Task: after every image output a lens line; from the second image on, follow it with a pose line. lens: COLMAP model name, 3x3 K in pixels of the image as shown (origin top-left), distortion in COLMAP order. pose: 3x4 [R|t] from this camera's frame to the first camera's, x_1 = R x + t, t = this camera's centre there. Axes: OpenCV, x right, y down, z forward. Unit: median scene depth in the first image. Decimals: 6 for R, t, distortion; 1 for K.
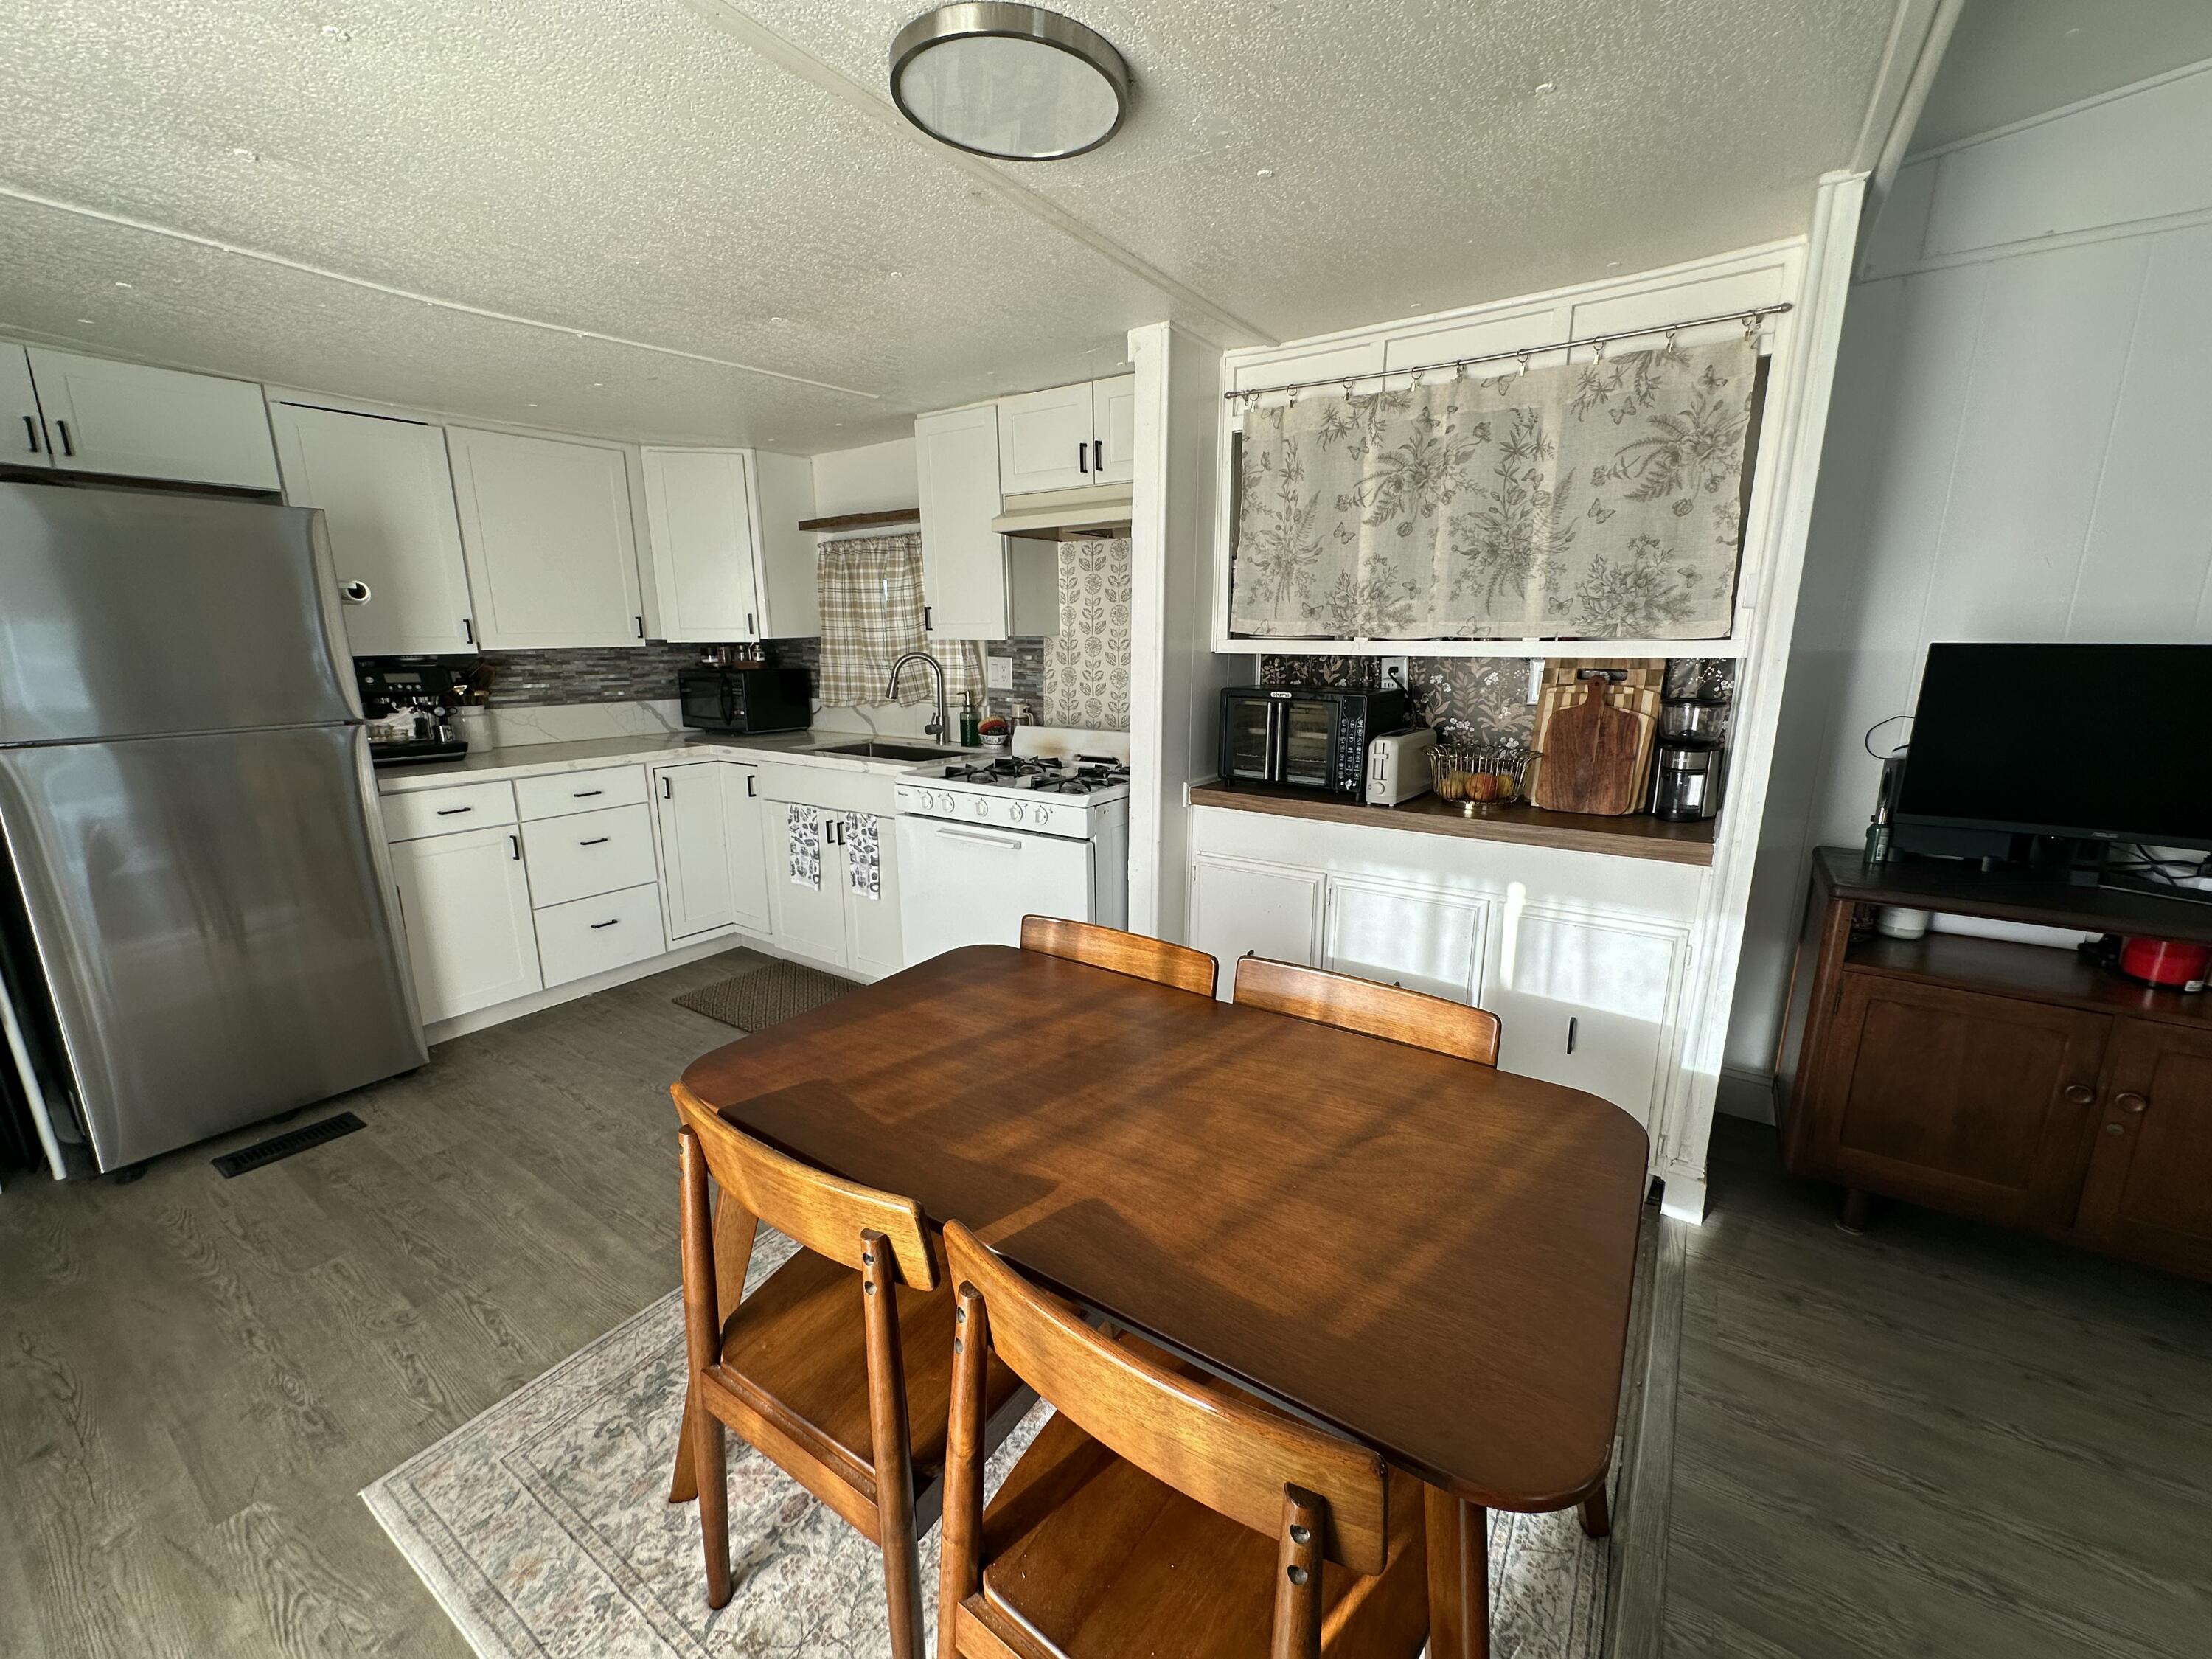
lens RADIAL K [[885.5, 0, 1106.0], [0, 885.5, 829.5], [0, 0, 1]] dist [-0.000921, -0.000125]
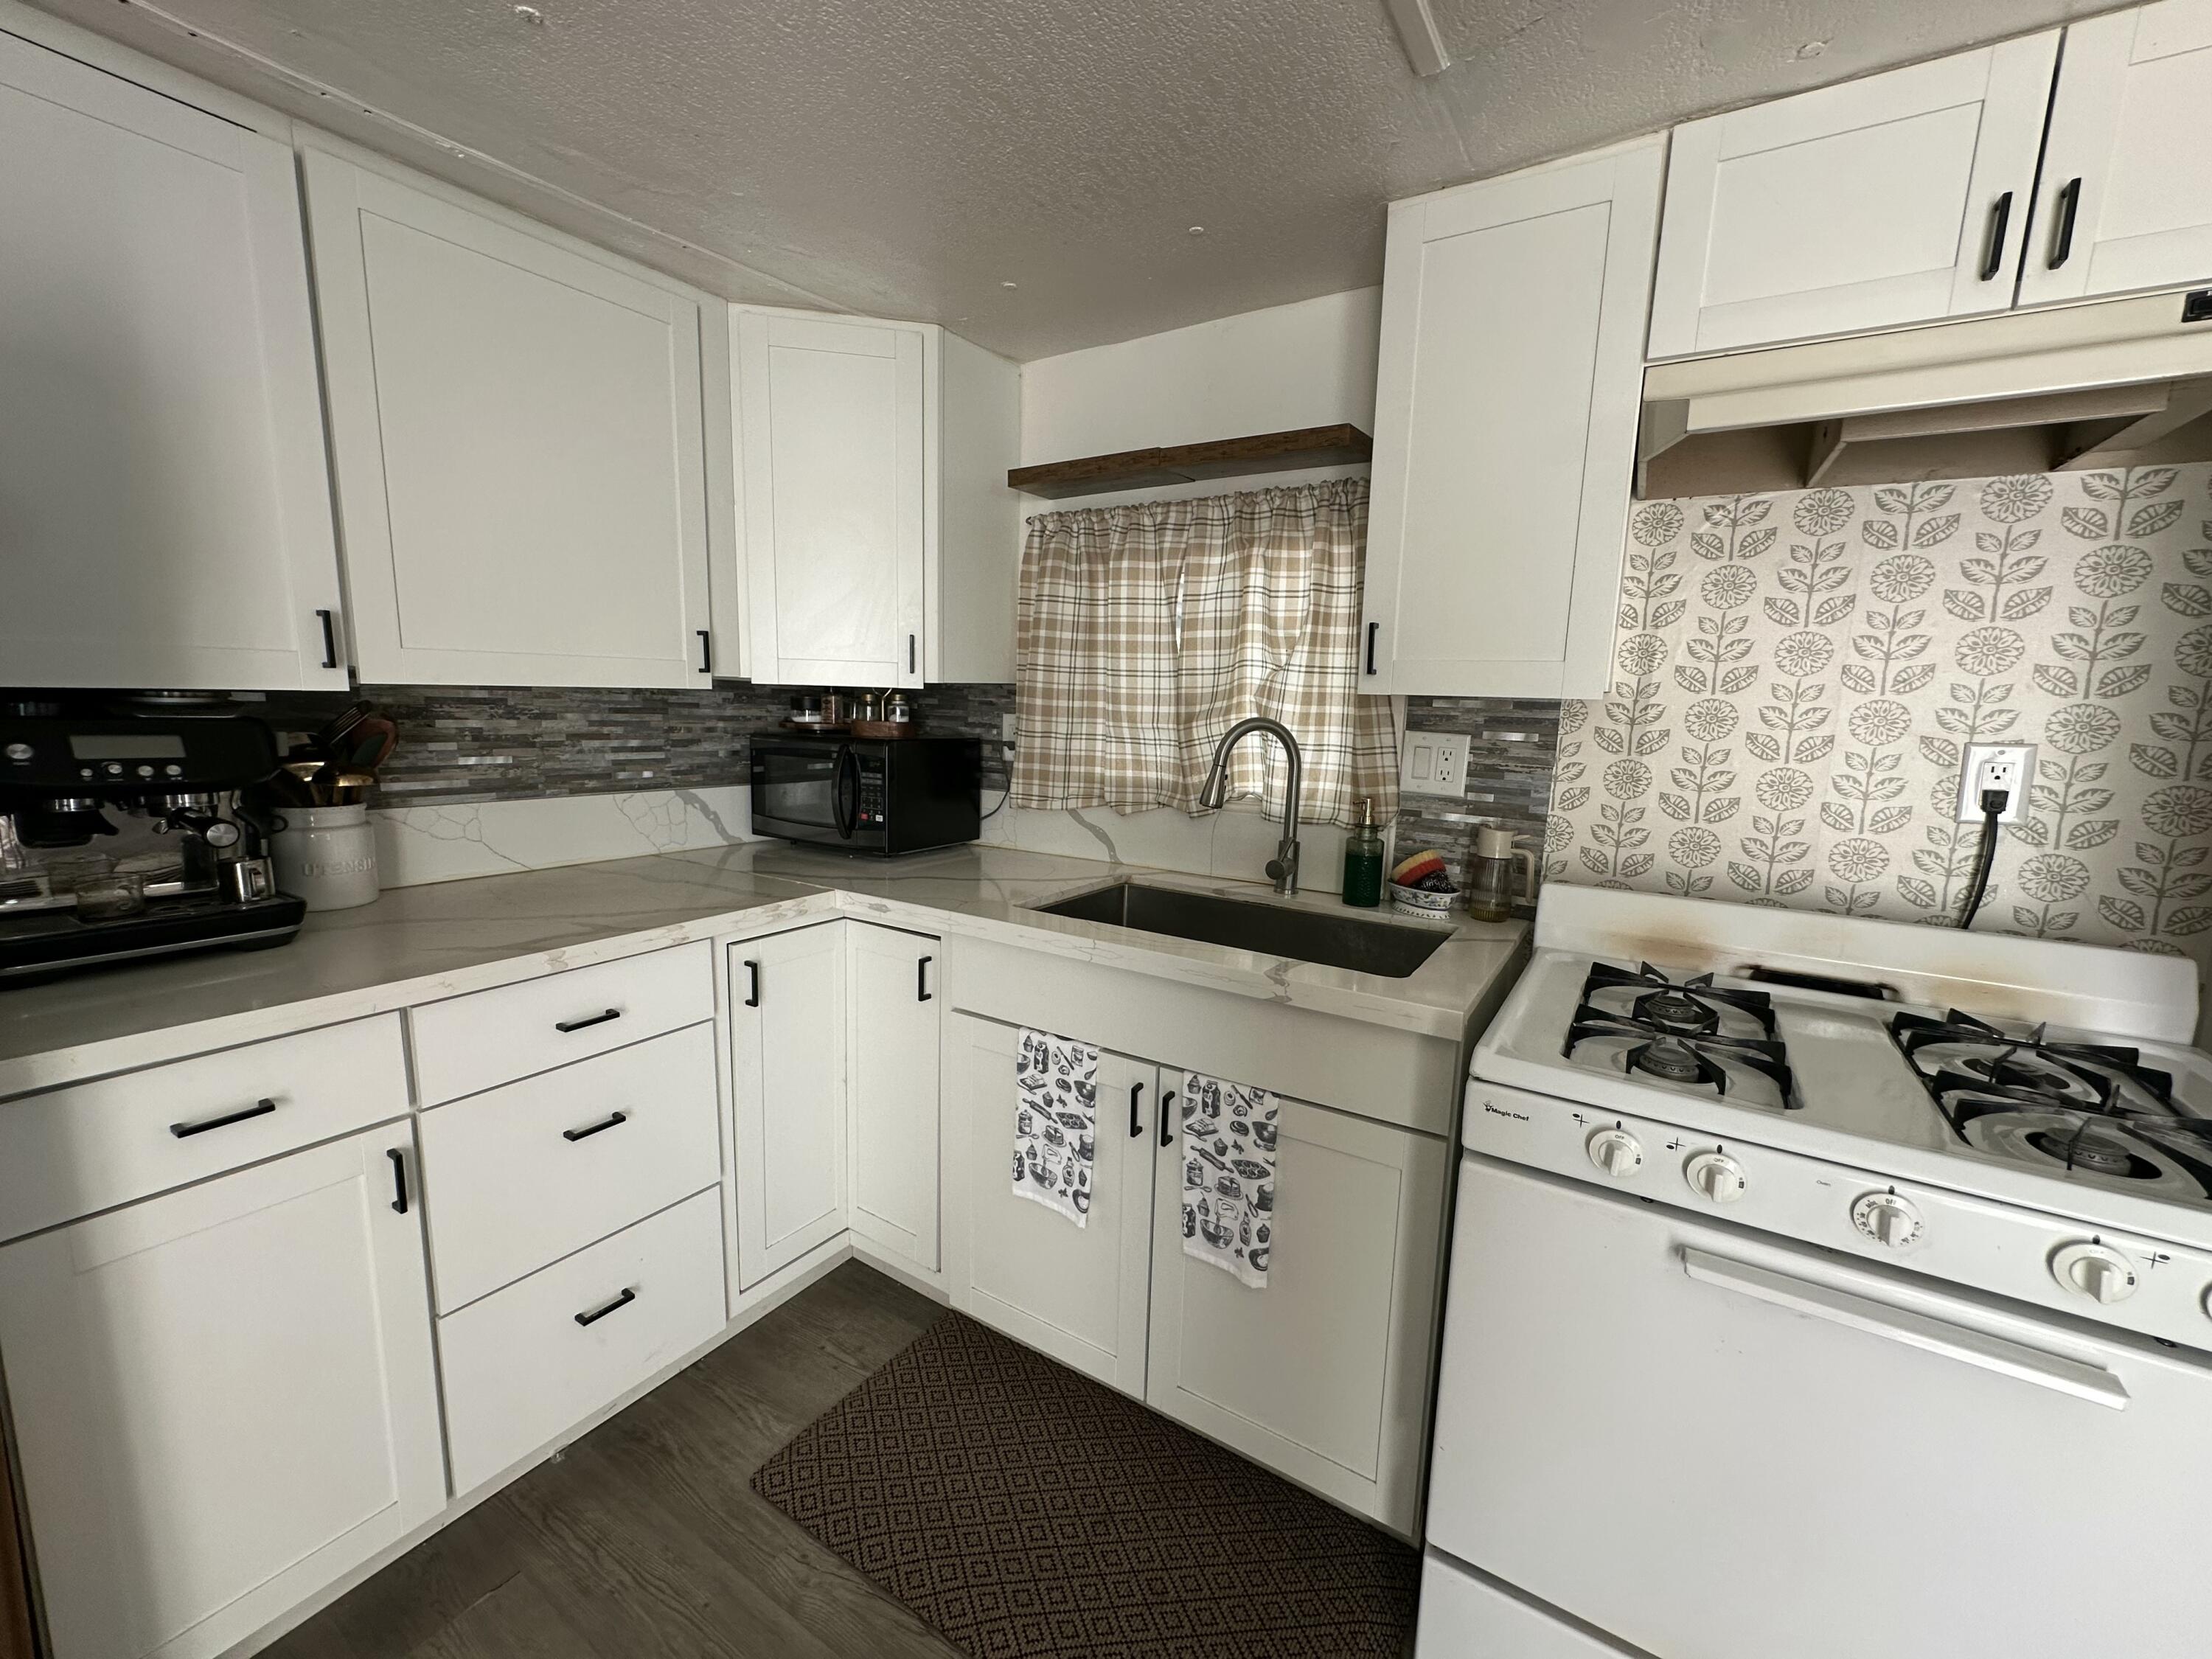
lens RADIAL K [[885.5, 0, 1106.0], [0, 885.5, 829.5], [0, 0, 1]] dist [-0.000921, -0.000125]
pose [[0.998803, 0.025904, 0.041497, -0.319531], [-0.022985, 0.997327, -0.069357, -0.098419], [-0.043183, 0.068320, 0.996728, 0.498701]]
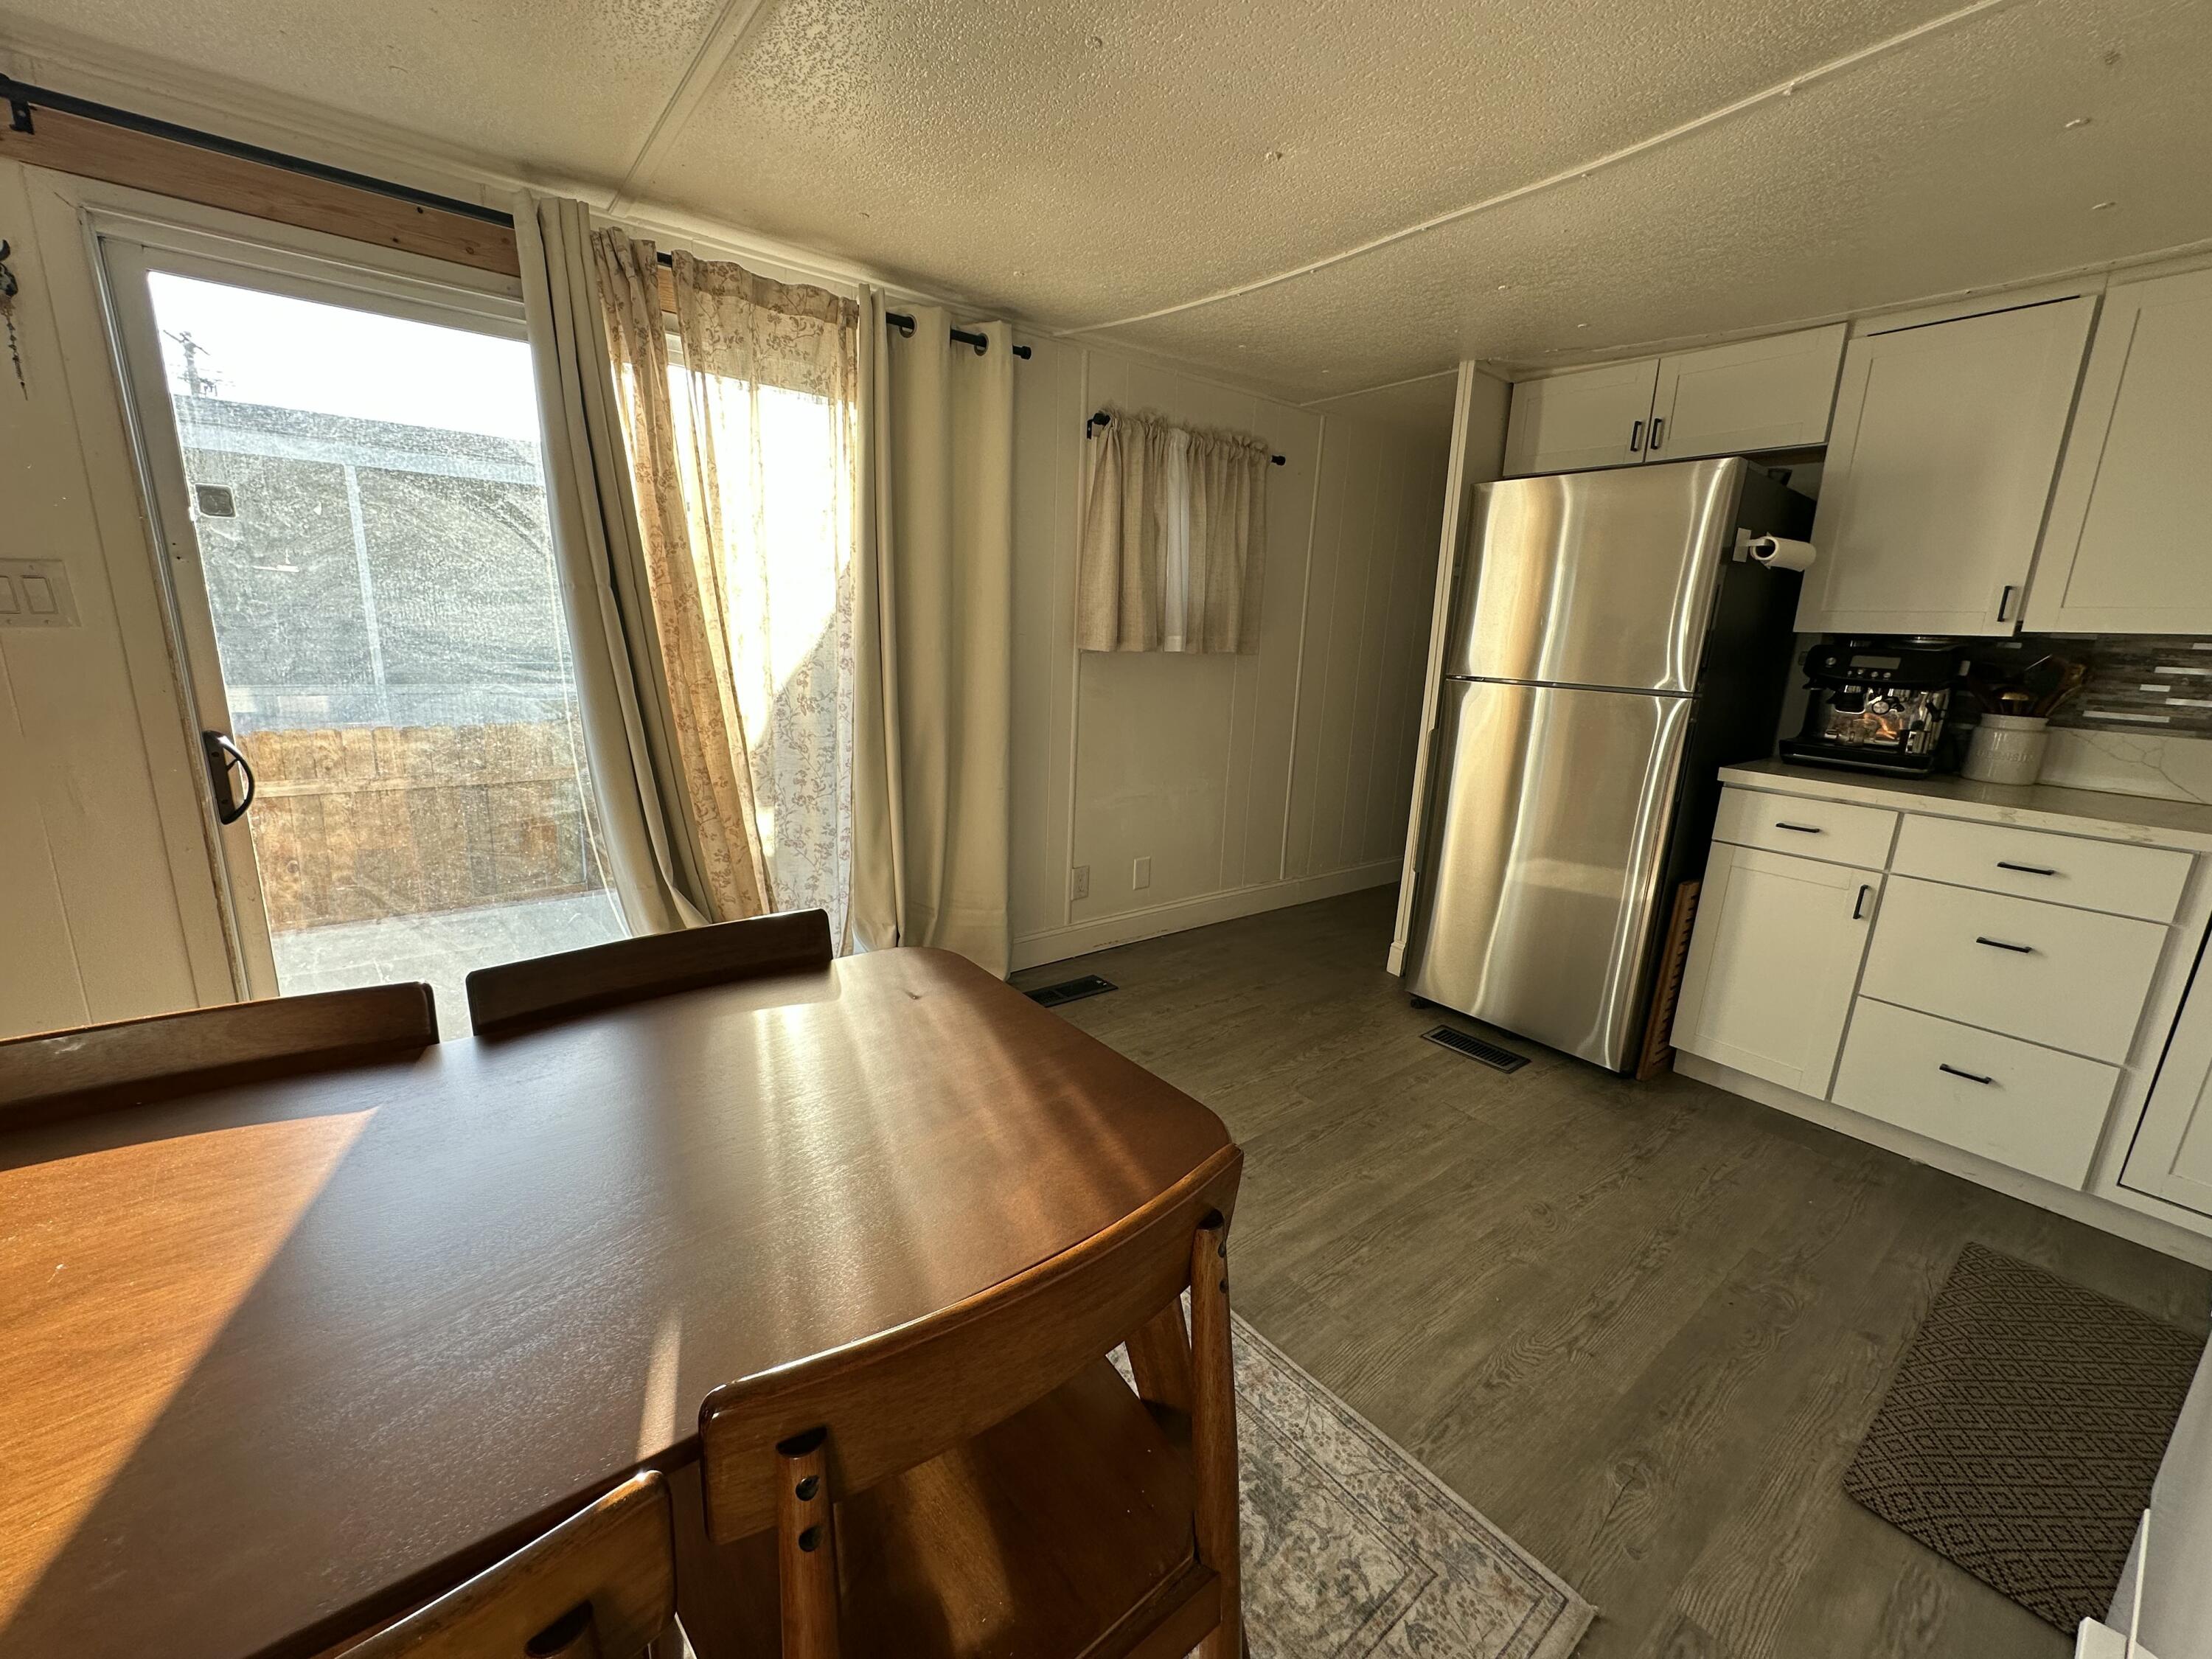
lens RADIAL K [[882.3, 0, 1106.0], [0, 882.3, 829.5], [0, 0, 1]] dist [0.000491, 0.000126]
pose [[-0.306789, 0.204359, -0.929580, 0.145750], [-0.246453, 0.926309, 0.284977, -0.073992], [0.919316, 0.316525, -0.233816, 0.502320]]
